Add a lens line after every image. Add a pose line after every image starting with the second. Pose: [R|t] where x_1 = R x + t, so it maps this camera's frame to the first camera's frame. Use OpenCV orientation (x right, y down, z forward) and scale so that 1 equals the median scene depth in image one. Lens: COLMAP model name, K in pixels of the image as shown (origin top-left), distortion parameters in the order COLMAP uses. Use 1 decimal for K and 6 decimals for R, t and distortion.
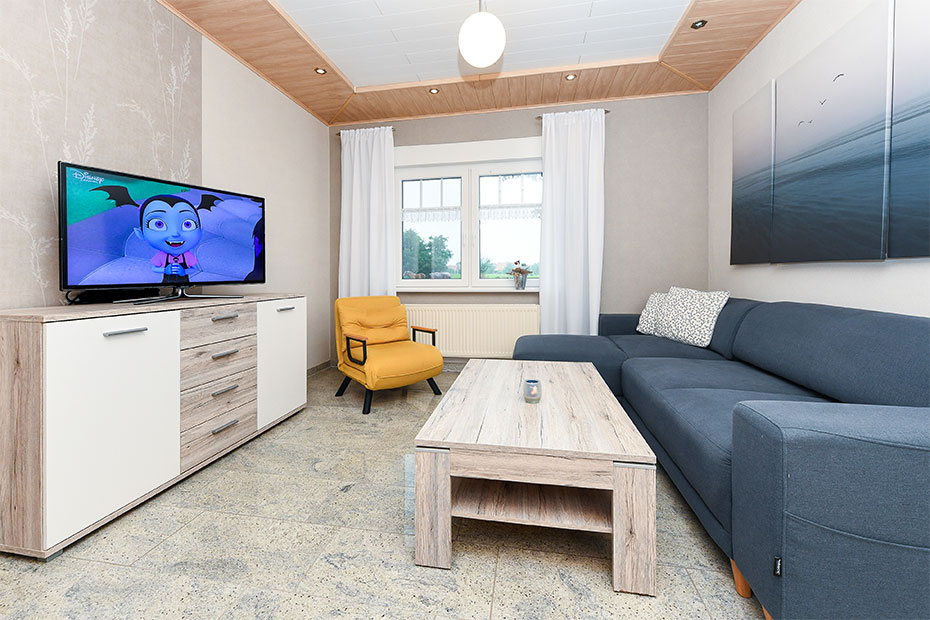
lens RADIAL K [[379.7, 0, 465.8], [0, 379.7, 278.9], [0, 0, 1]] dist [0.010128, -0.000466]
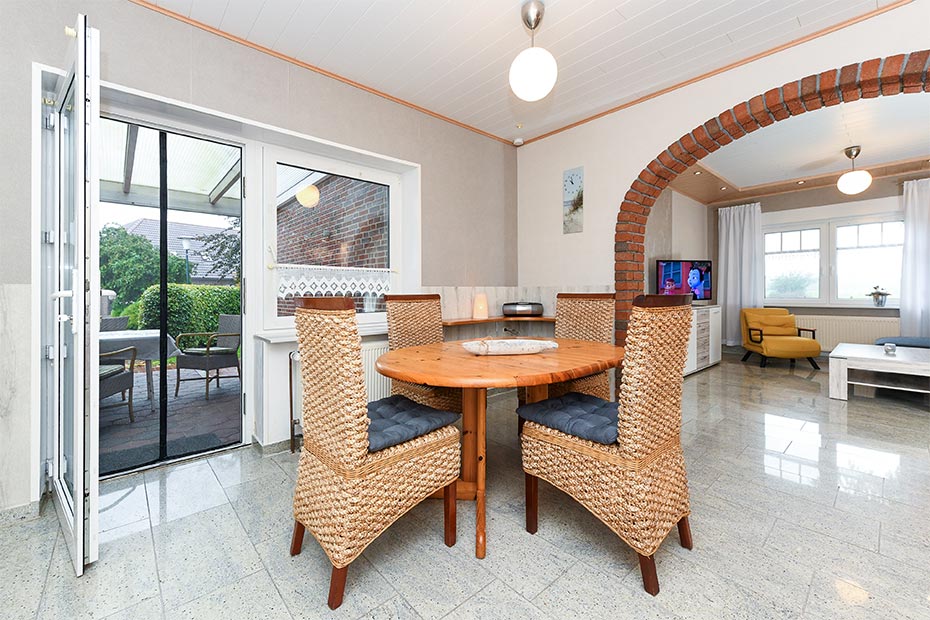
lens RADIAL K [[390.1, 0, 438.6], [0, 390.1, 282.3], [0, 0, 1]] dist [0.015377, -0.009275]
pose [[0.763641, -0.009157, -0.645576, -0.233361], [-0.011964, 0.999527, -0.028329, -0.003378], [0.645530, 0.029356, 0.763170, -1.627557]]
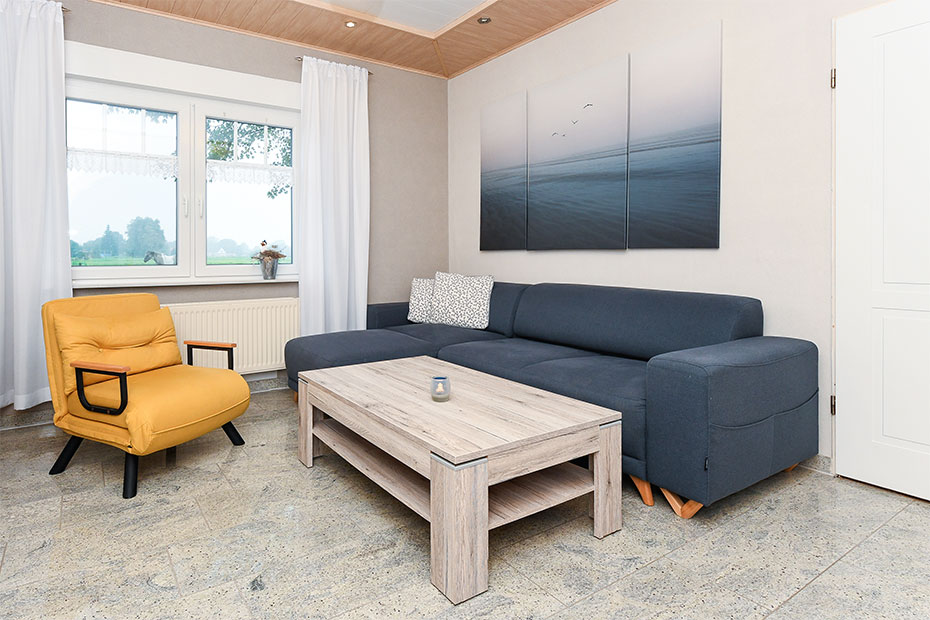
lens RADIAL K [[504.8, 0, 391.8], [0, 504.8, 264.8], [0, 0, 1]] dist [0.004141, 0.000109]
pose [[0.746980, -0.004674, 0.664830, -0.485481], [0.003931, 0.999989, 0.002615, -0.002116], [-0.664835, 0.000660, 0.746990, 0.130589]]
